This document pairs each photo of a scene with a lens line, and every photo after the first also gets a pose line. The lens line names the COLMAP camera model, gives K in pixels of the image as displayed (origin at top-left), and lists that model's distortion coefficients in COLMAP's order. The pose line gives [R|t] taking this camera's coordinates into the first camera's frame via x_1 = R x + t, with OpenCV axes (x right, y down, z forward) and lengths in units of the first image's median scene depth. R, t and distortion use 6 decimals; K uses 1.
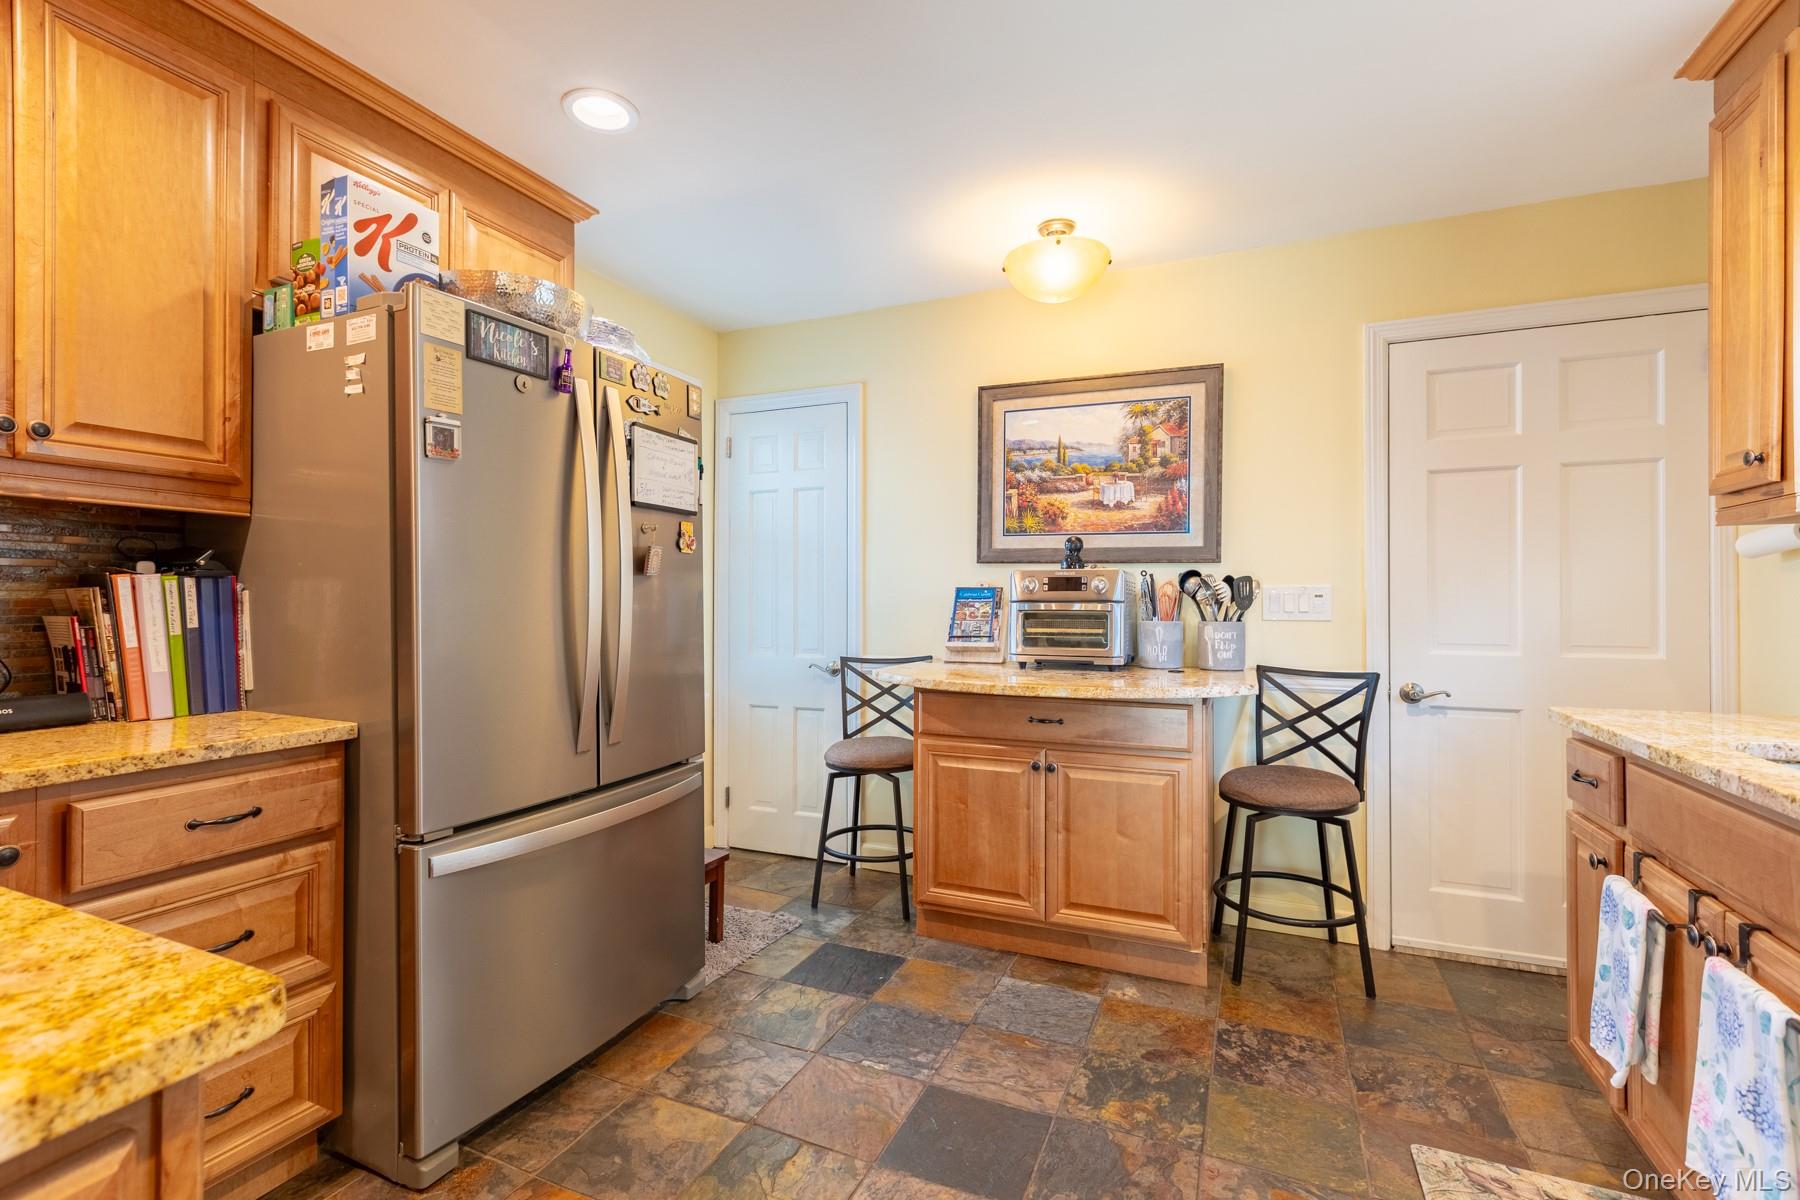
lens RADIAL K [[810.7, 0, 896.6], [0, 810.7, 598.2], [0, 0, 1]] dist [0.000976, -0.001207]
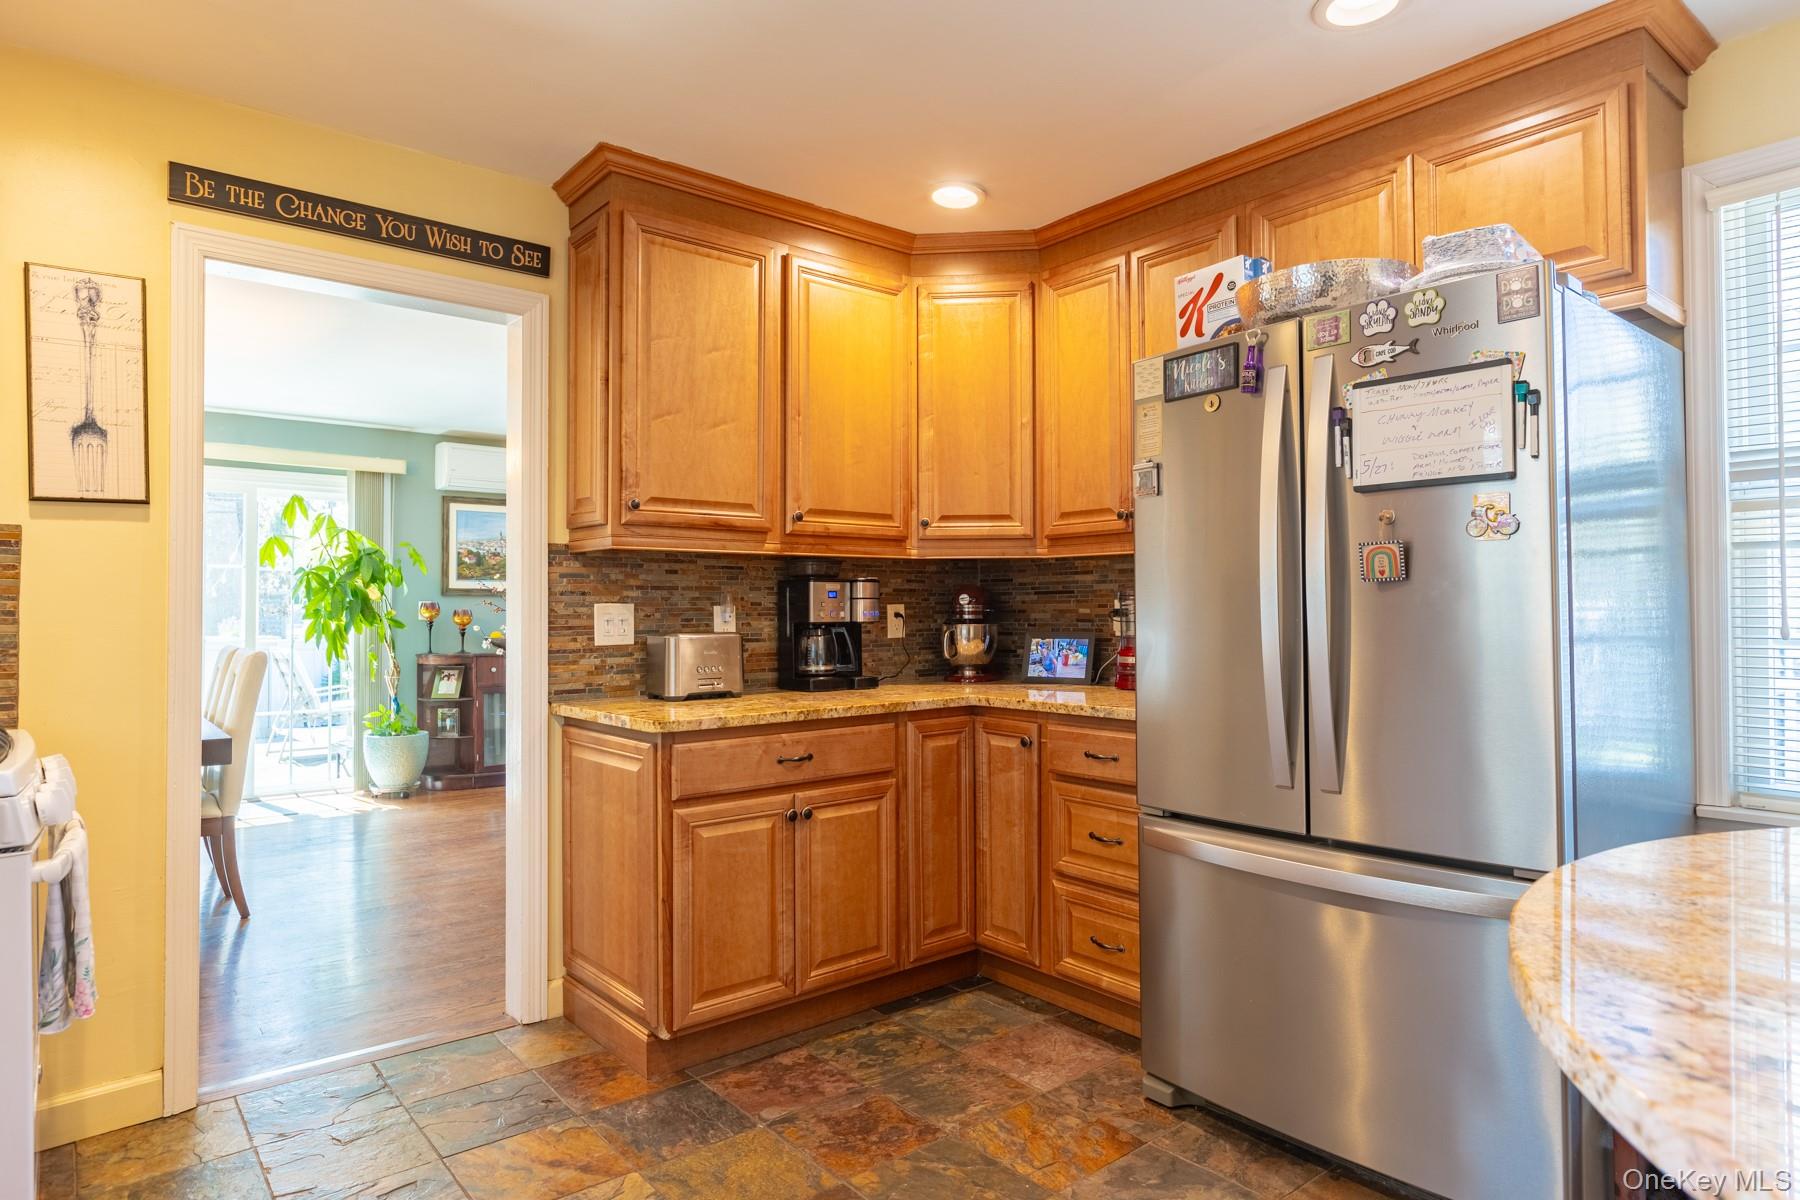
lens RADIAL K [[1029.6, 0, 892.5], [0, 1029.6, 596.6], [0, 0, 1]] dist [-0.006740, -0.002114]
pose [[-0.456598, -0.011589, -0.889598, 0.911415], [0.005980, 0.999853, -0.016095, -0.002416], [0.889653, -0.012669, -0.456461, 1.284256]]
